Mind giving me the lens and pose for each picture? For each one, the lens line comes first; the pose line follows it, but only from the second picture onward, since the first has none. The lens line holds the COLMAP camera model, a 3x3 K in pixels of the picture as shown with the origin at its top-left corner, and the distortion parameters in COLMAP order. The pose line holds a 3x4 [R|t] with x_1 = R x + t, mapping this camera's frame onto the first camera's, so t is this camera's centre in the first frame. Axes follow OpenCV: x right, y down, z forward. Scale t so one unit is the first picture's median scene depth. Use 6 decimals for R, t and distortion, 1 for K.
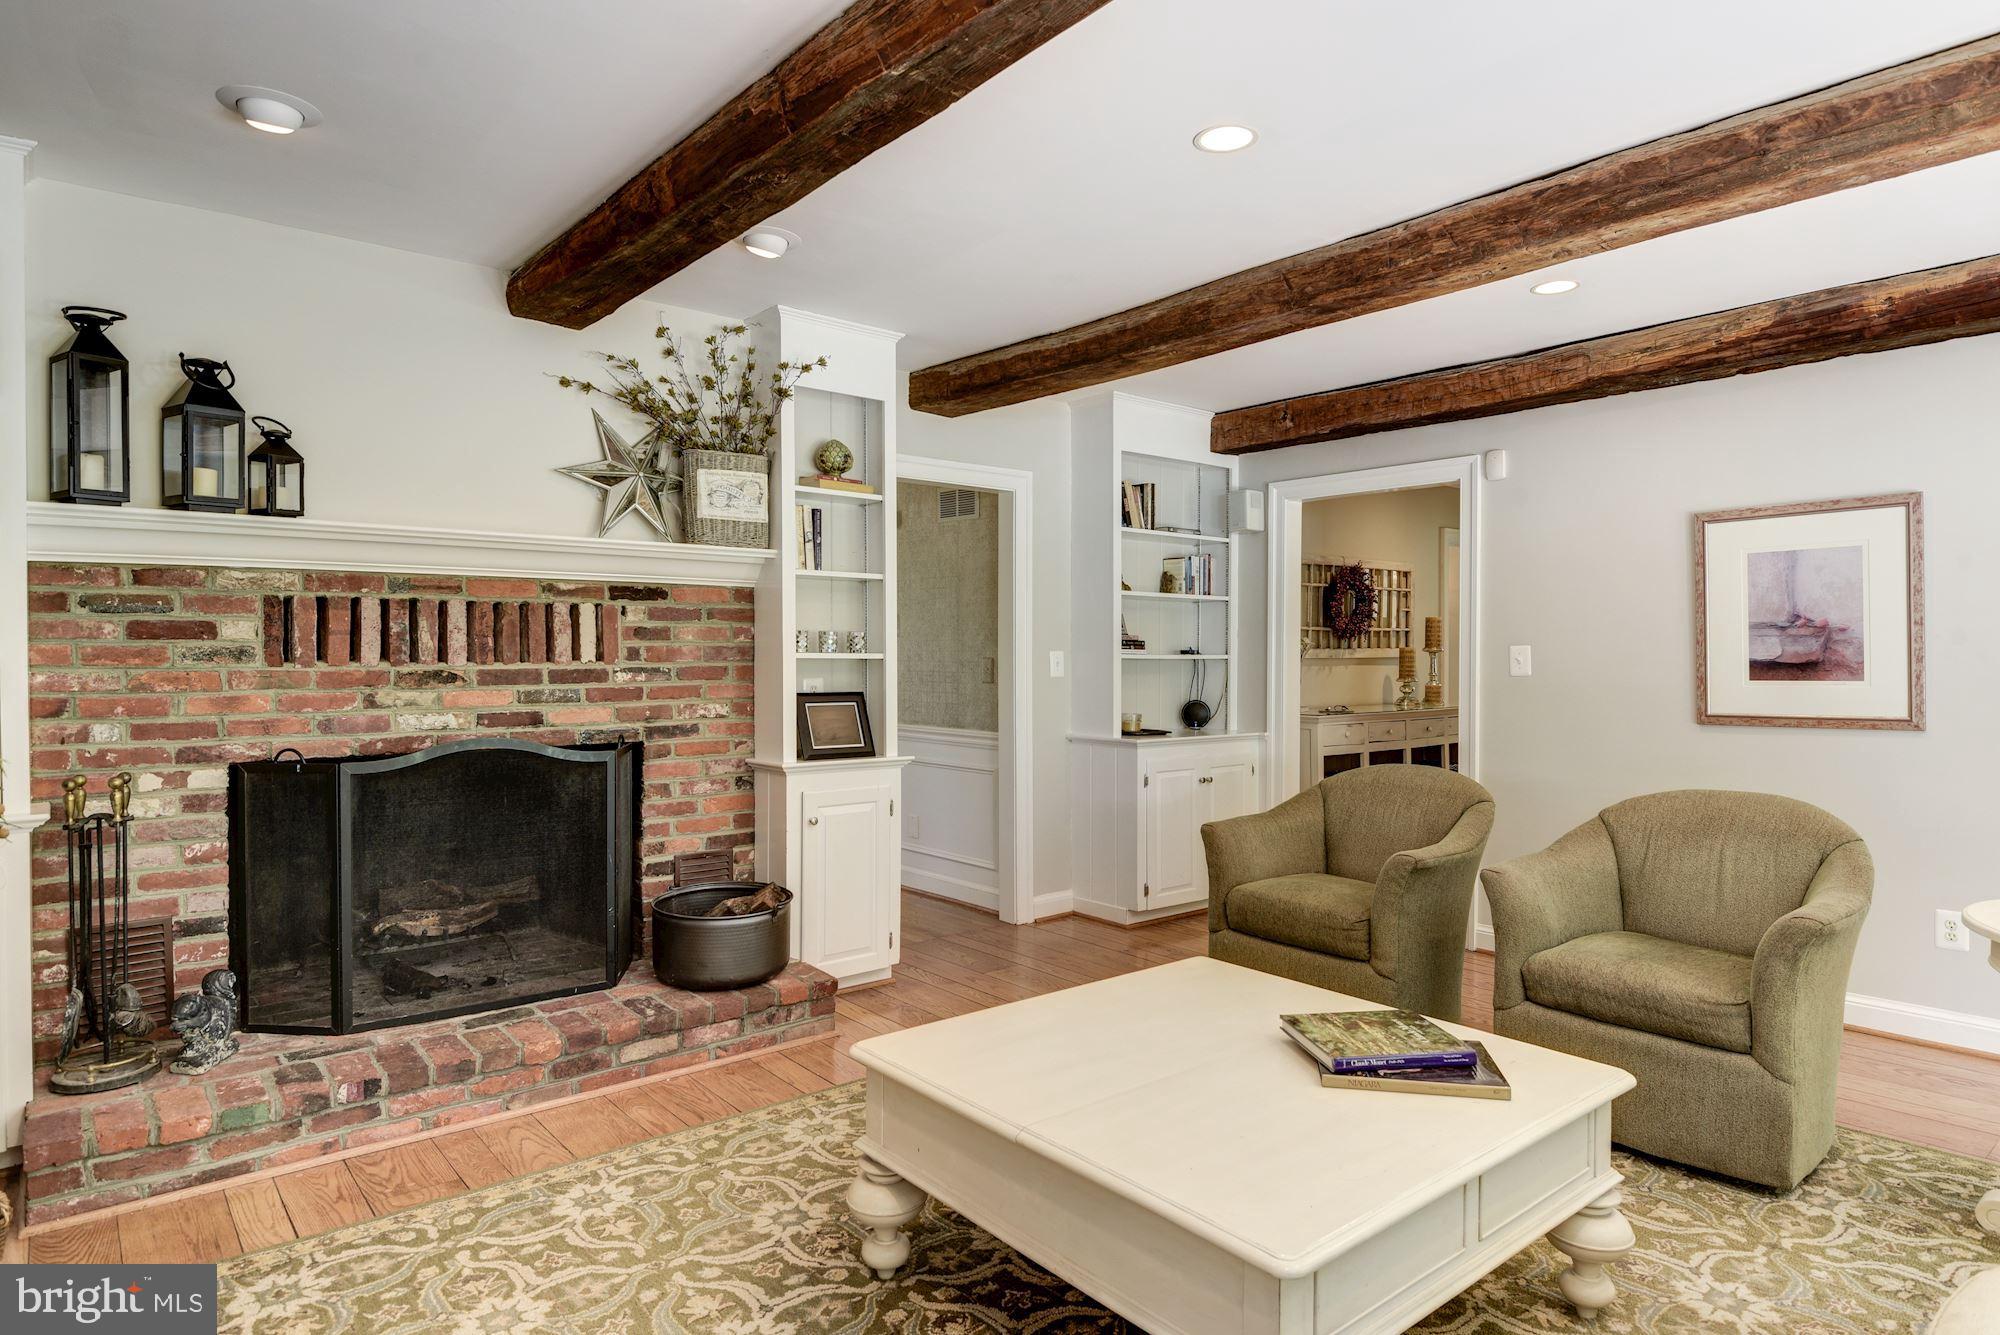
lens RADIAL K [[1108.3, 0, 1006.0], [0, 1108.3, 641.1], [0, 0, 1]] dist [0.005409, 0.000712]
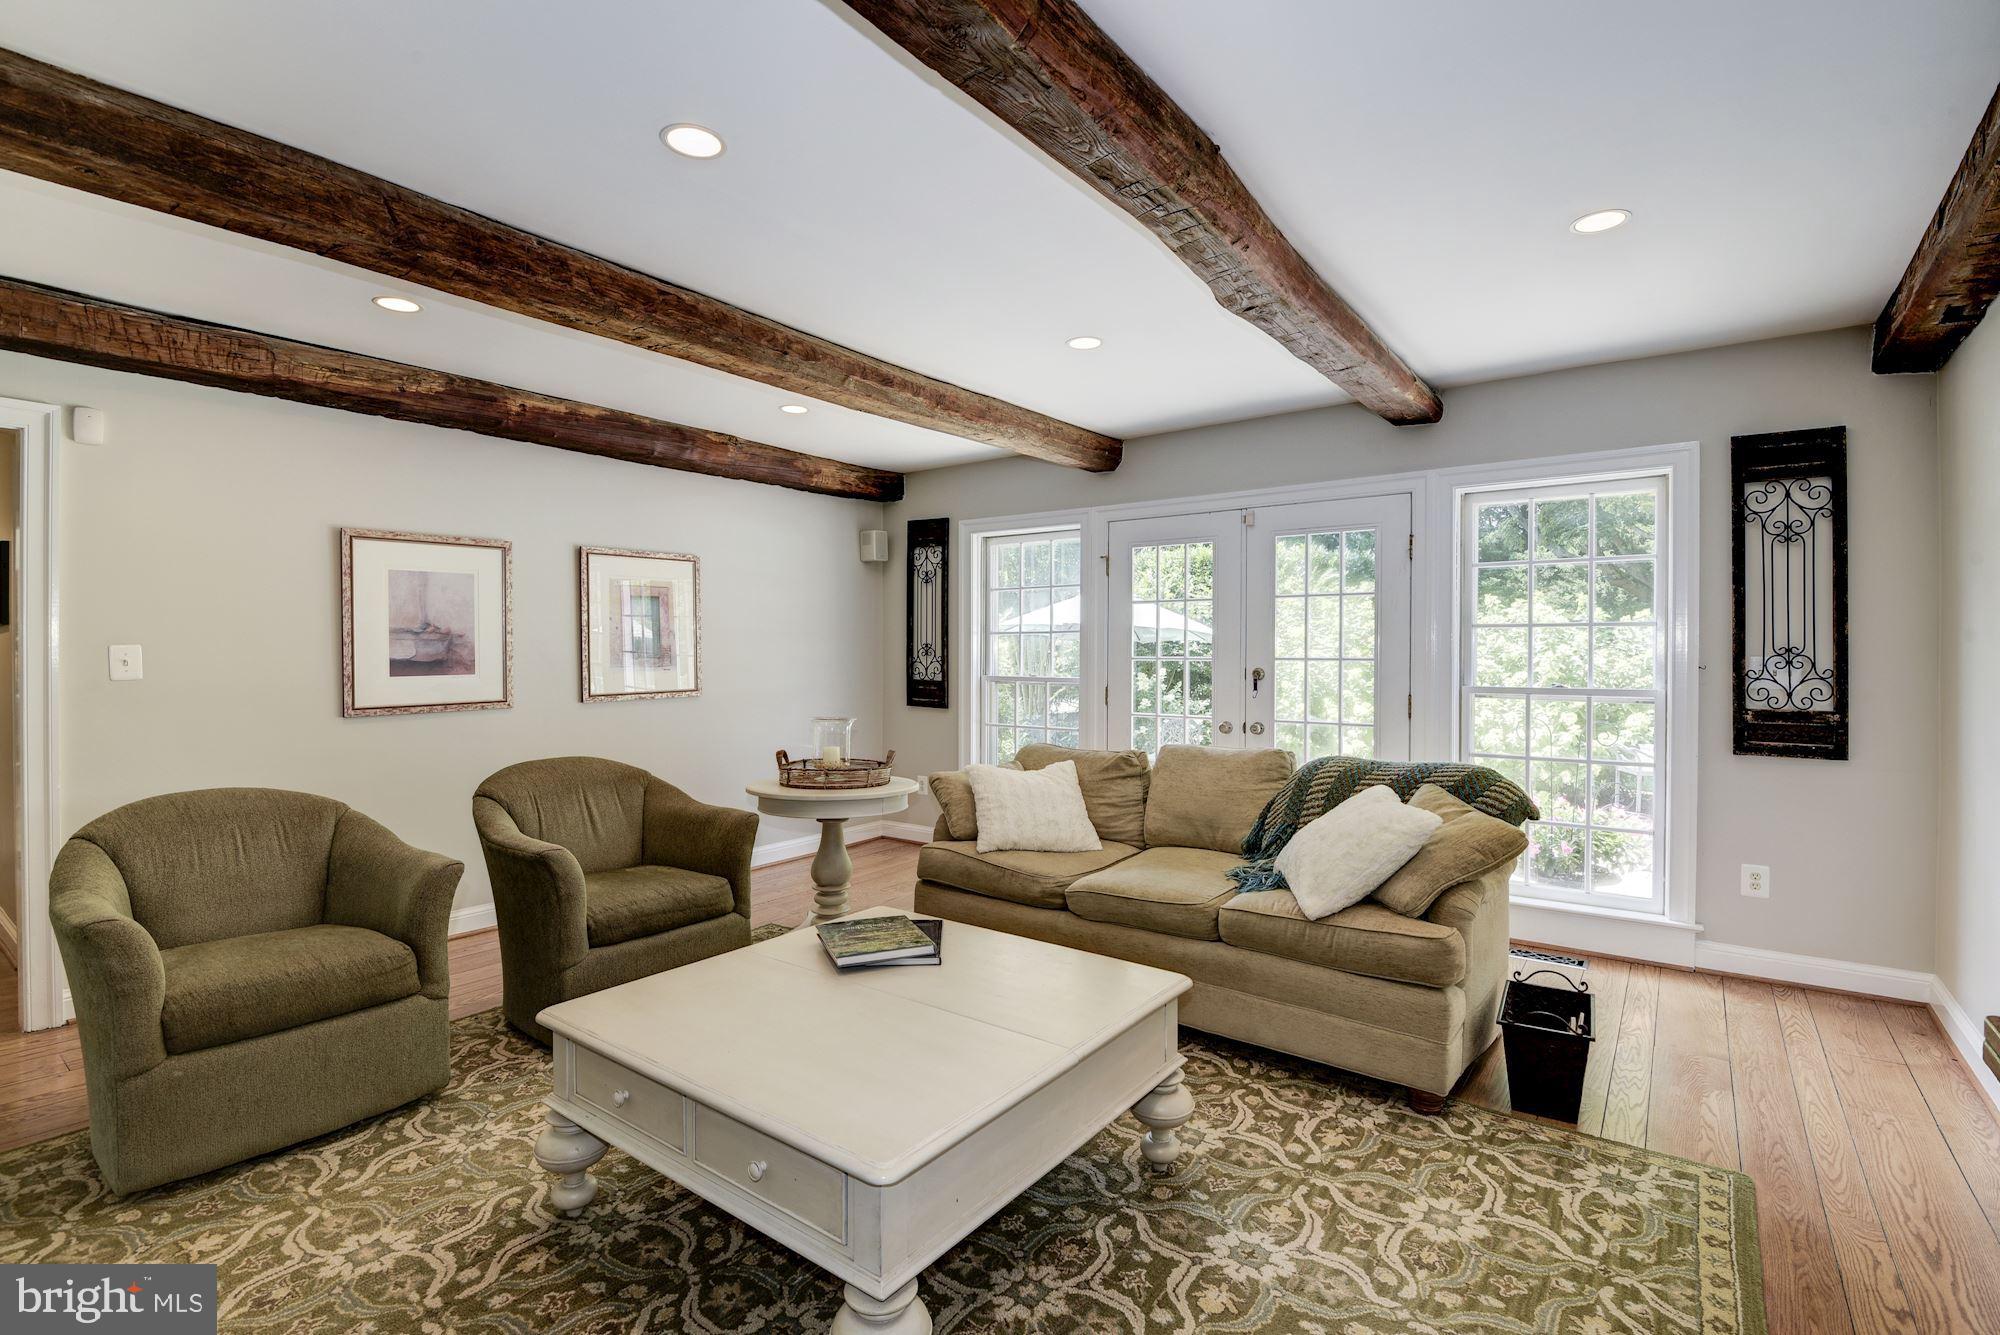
lens RADIAL K [[945.6, 0, 1000.0], [0, 945.6, 667.5], [0, 0, 1]] dist [-0.034539, -0.000083]
pose [[-0.235986, -0.010649, 0.971698, -0.477075], [-0.009537, 0.999917, 0.008642, 0.011388], [-0.971710, -0.007228, -0.236068, 0.627485]]
